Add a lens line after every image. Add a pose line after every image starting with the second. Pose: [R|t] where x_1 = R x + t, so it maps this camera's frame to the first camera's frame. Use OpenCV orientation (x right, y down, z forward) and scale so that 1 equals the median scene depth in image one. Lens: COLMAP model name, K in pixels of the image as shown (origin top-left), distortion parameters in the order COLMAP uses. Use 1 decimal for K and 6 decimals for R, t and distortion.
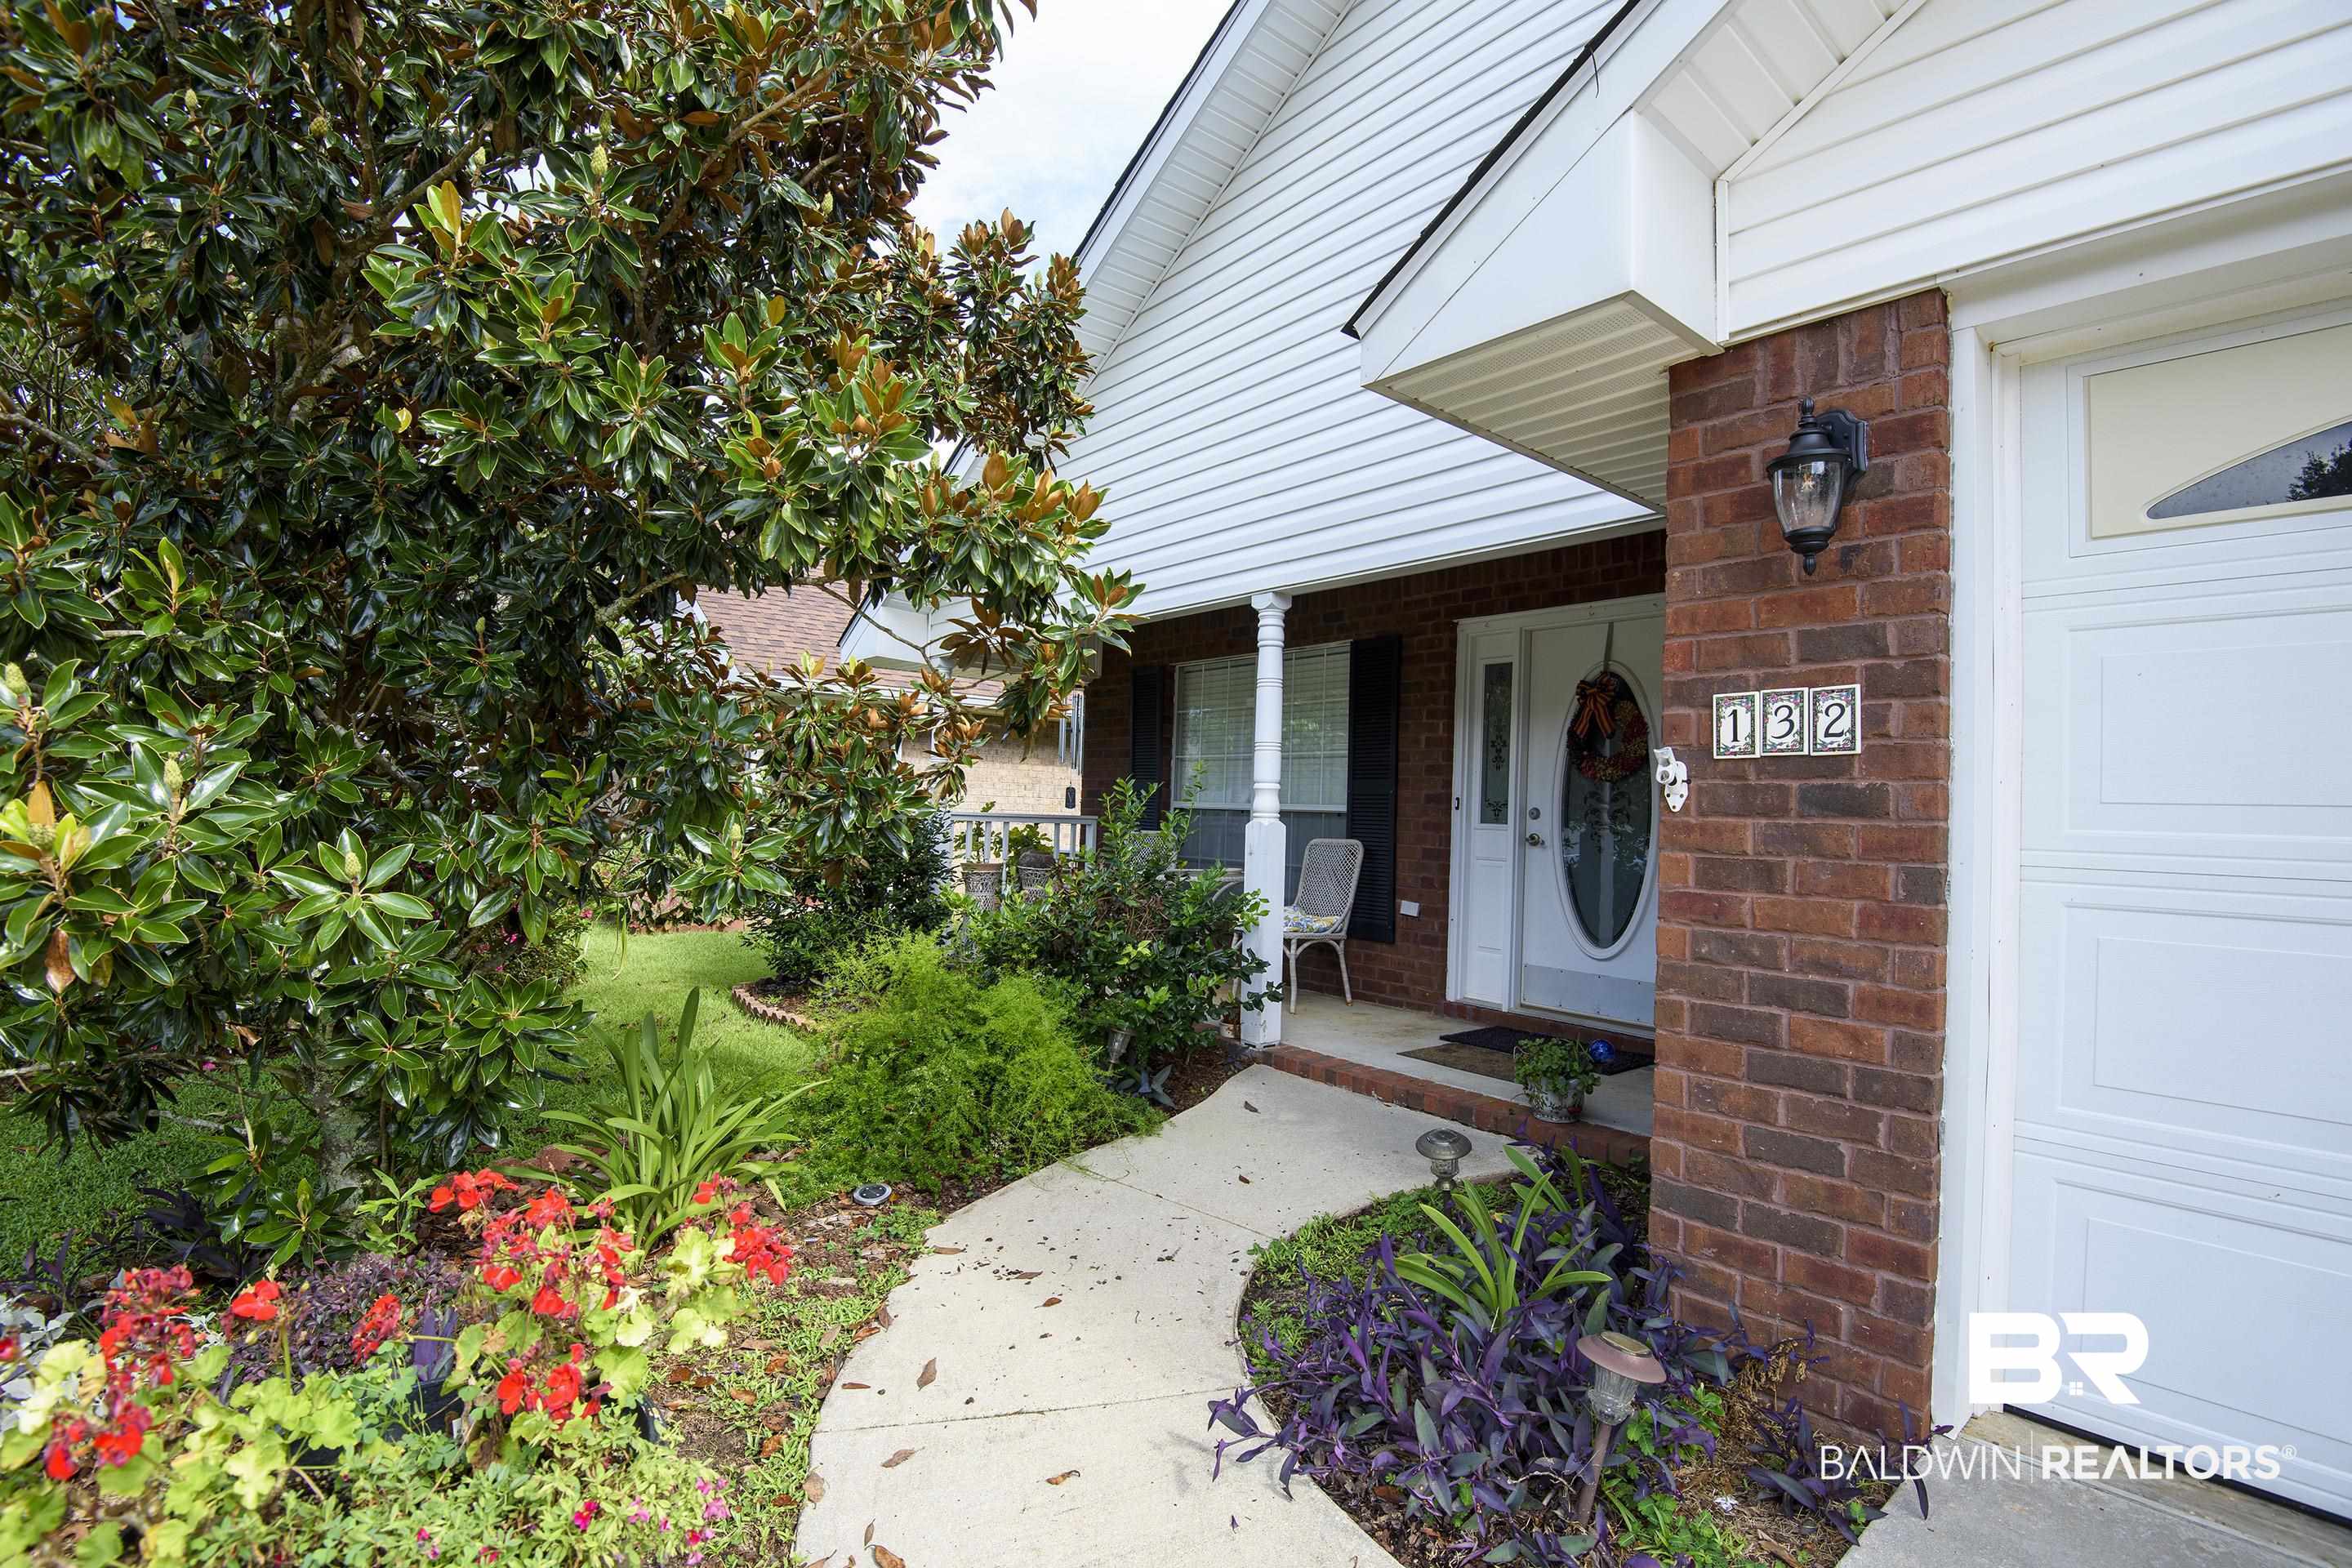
lens RADIAL K [[1051.7, 0, 1182.8], [0, 1051.7, 787.4], [0, 0, 1]] dist [-0.035353, -0.001810]
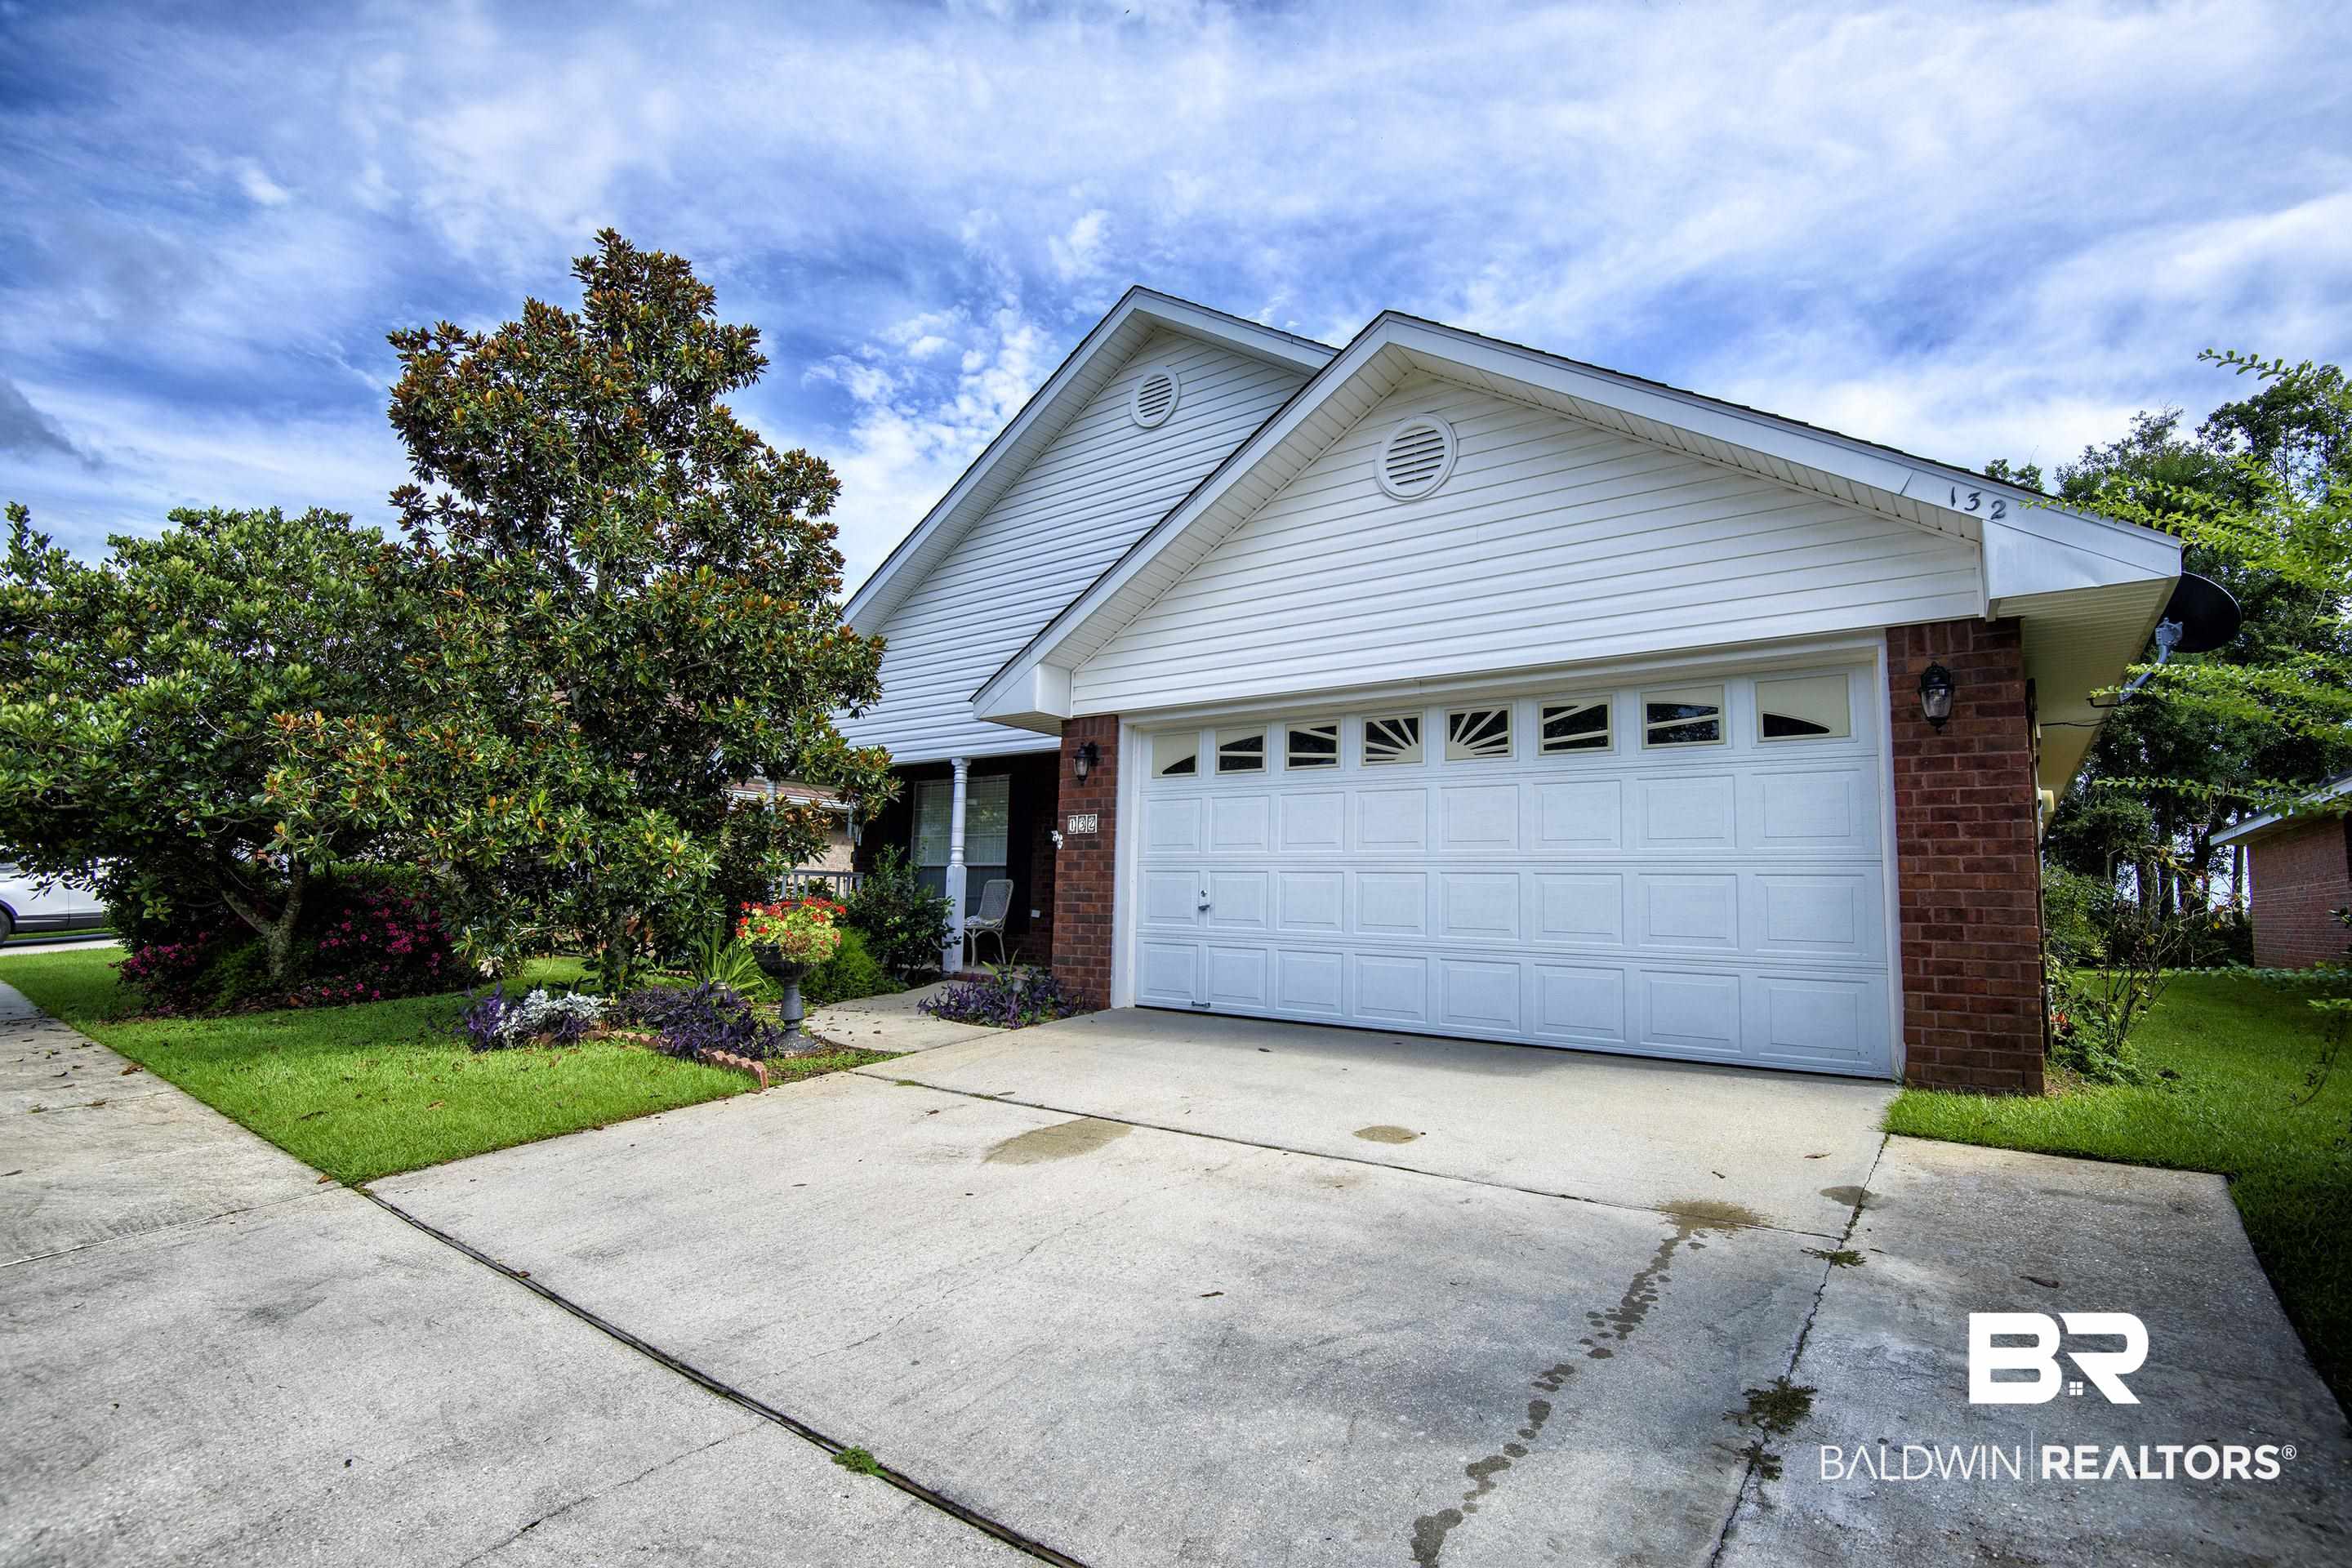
lens RADIAL K [[1051.7, 0, 1183.4], [0, 1051.7, 792.9], [0, 0, 1]] dist [-0.035353, -0.001810]
pose [[0.969886, 0.013771, 0.243171, 0.006717], [0.004989, 0.997068, -0.076364, 0.041376], [-0.243509, 0.075278, 0.966973, -0.987585]]
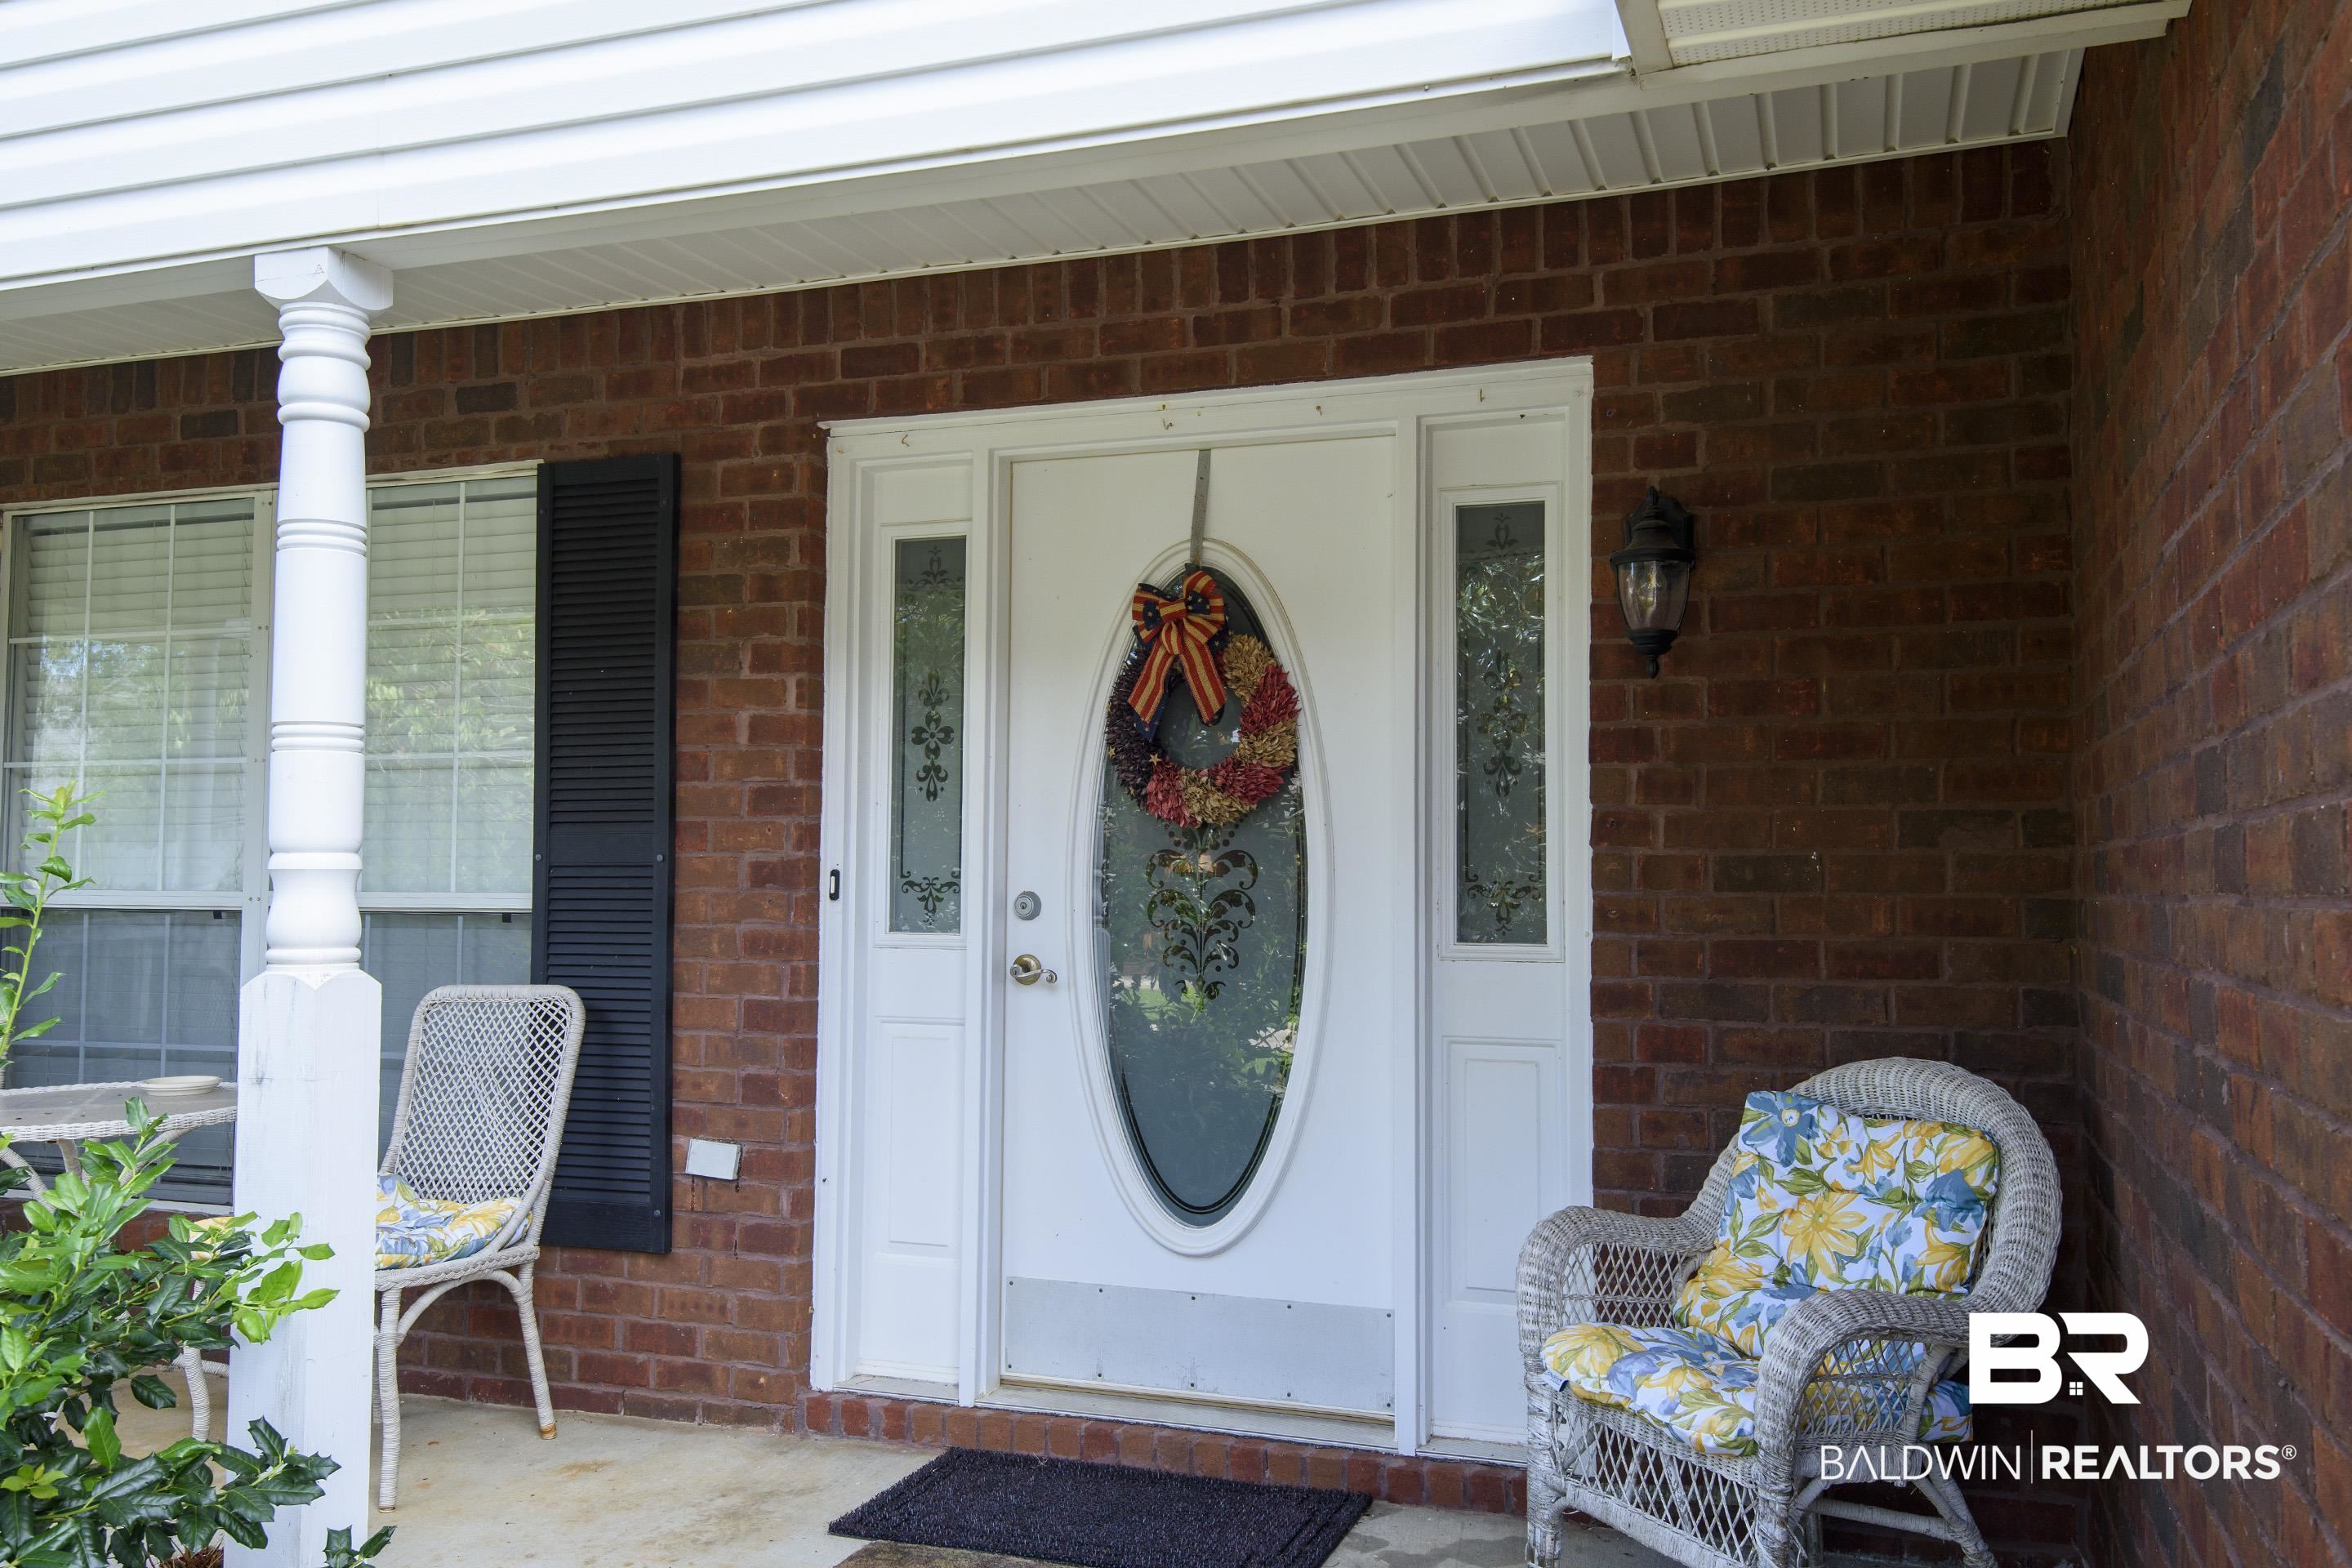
lens RADIAL K [[1971.0, 0, 1191.8], [0, 1971.0, 791.4], [0, 0, 1]] dist [0.047452, -0.012282]
pose [[0.870767, -0.004824, 0.491673, 0.012445], [0.012442, 0.999848, -0.012225, -0.009162], [-0.491539, 0.016763, 0.870694, 0.284682]]
